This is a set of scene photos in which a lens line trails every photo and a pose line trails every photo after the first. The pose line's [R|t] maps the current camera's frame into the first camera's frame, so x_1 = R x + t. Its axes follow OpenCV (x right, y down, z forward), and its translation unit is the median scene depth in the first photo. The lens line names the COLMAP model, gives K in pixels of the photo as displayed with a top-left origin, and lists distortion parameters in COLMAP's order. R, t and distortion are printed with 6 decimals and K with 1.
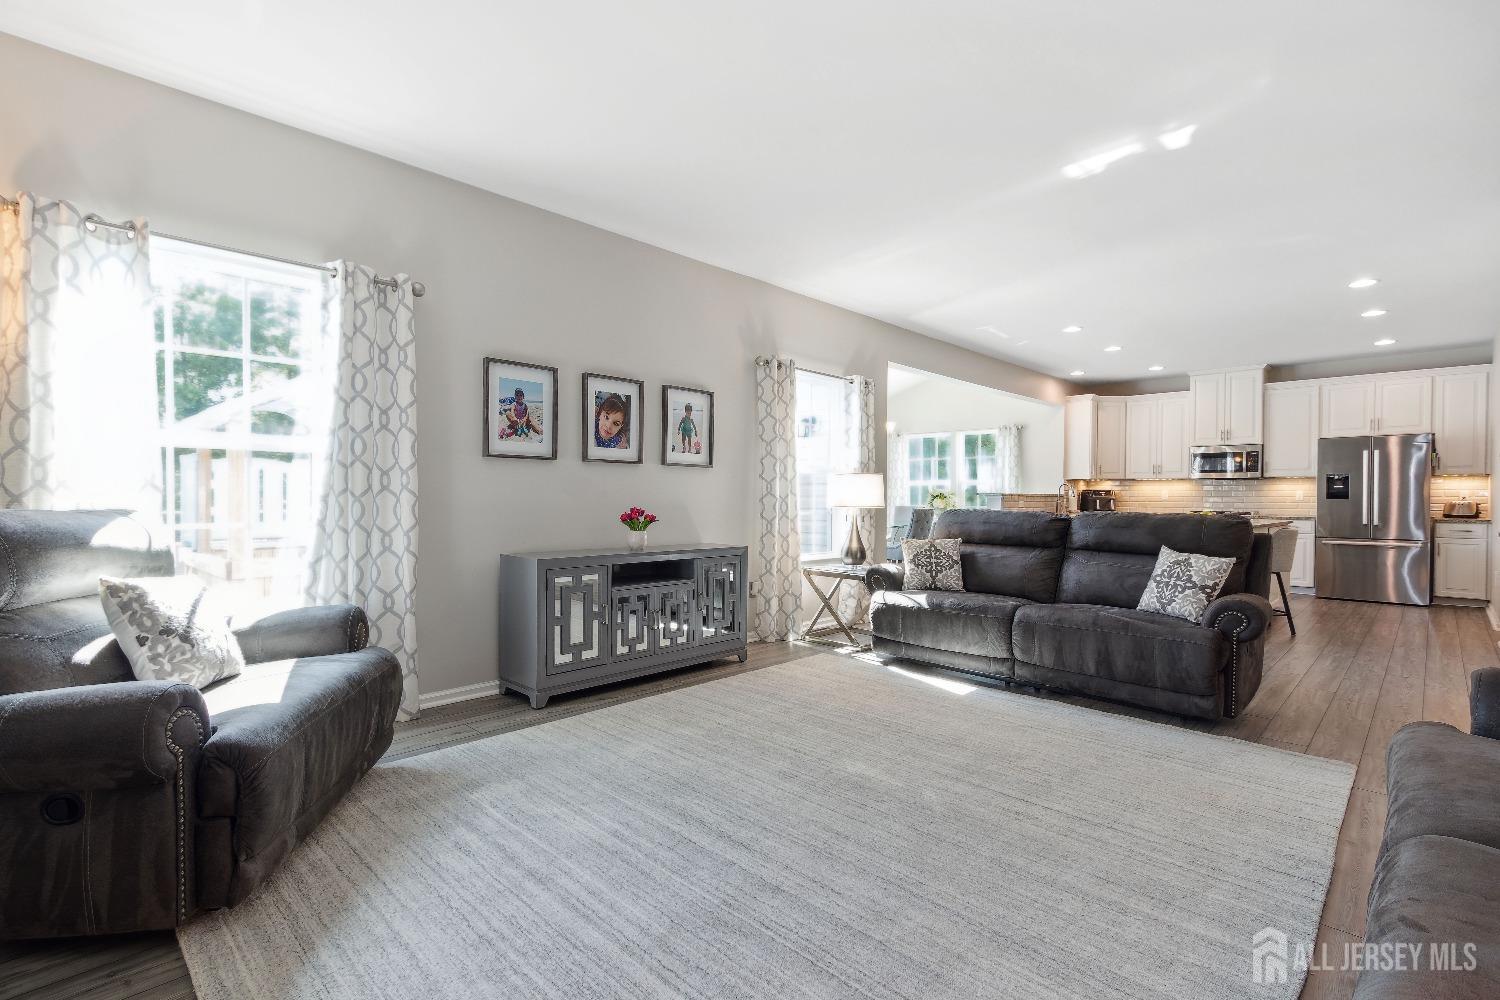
lens RADIAL K [[708.6, 0, 742.1], [0, 708.6, 505.1], [0, 0, 1]] dist [0.009113, -0.002554]
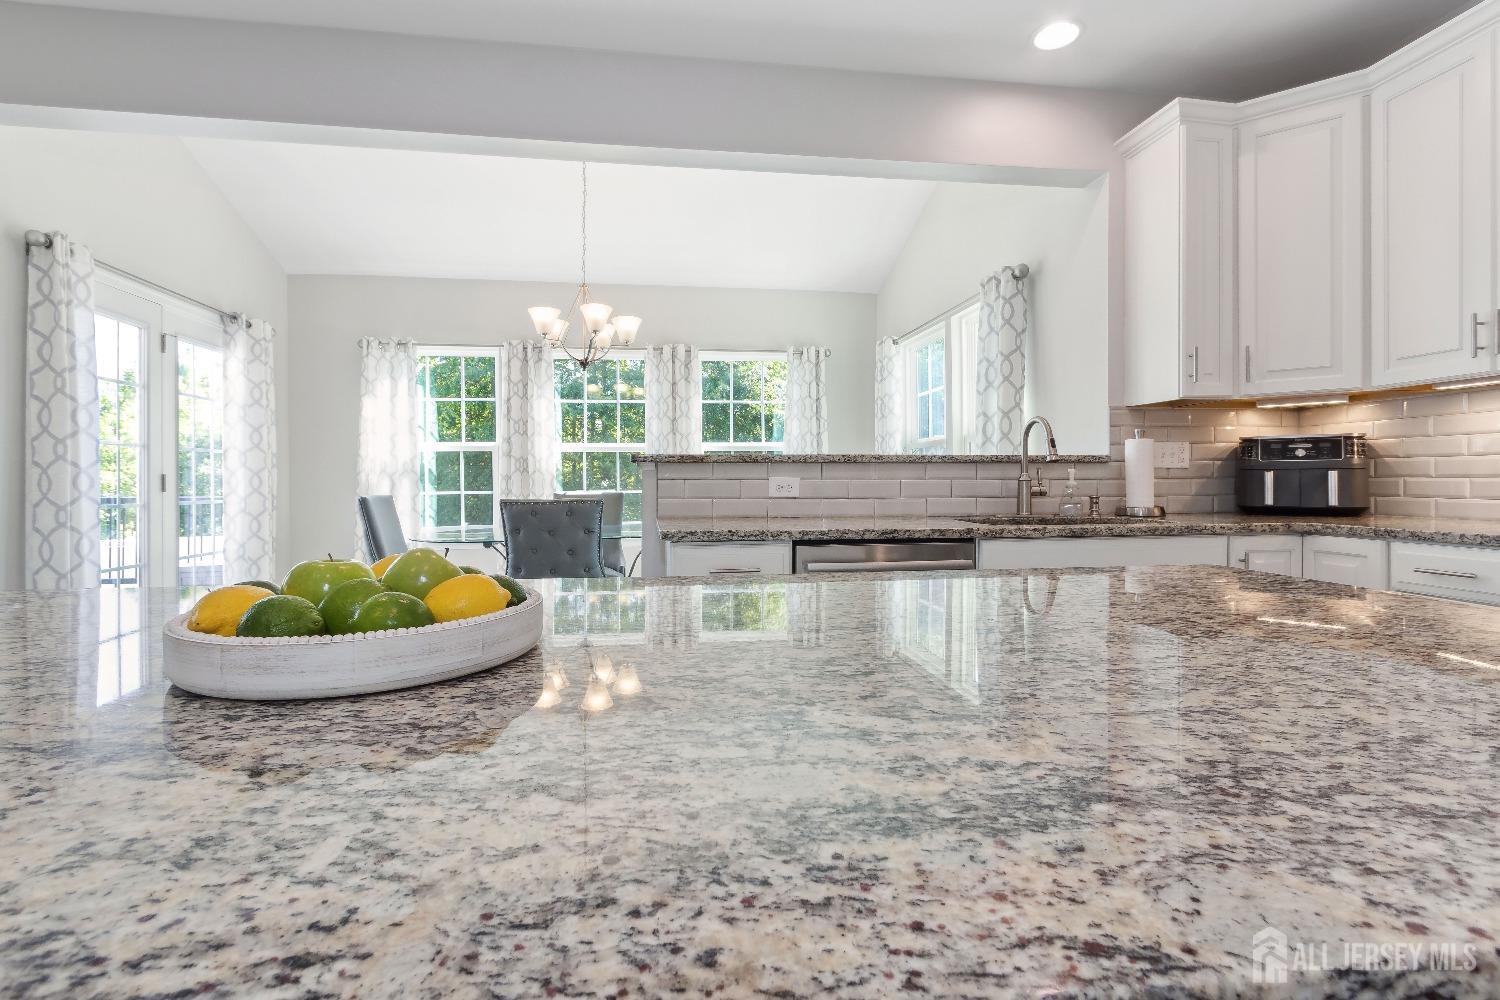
lens RADIAL K [[708.6, 0, 754.8], [0, 708.6, 482.3], [0, 0, 1]] dist [0.009113, -0.002554]
pose [[0.795184, -0.007769, -0.606319, 0.651223], [0.002155, 0.999948, -0.009986, -0.000834], [0.606365, 0.006634, 0.795159, 0.825238]]
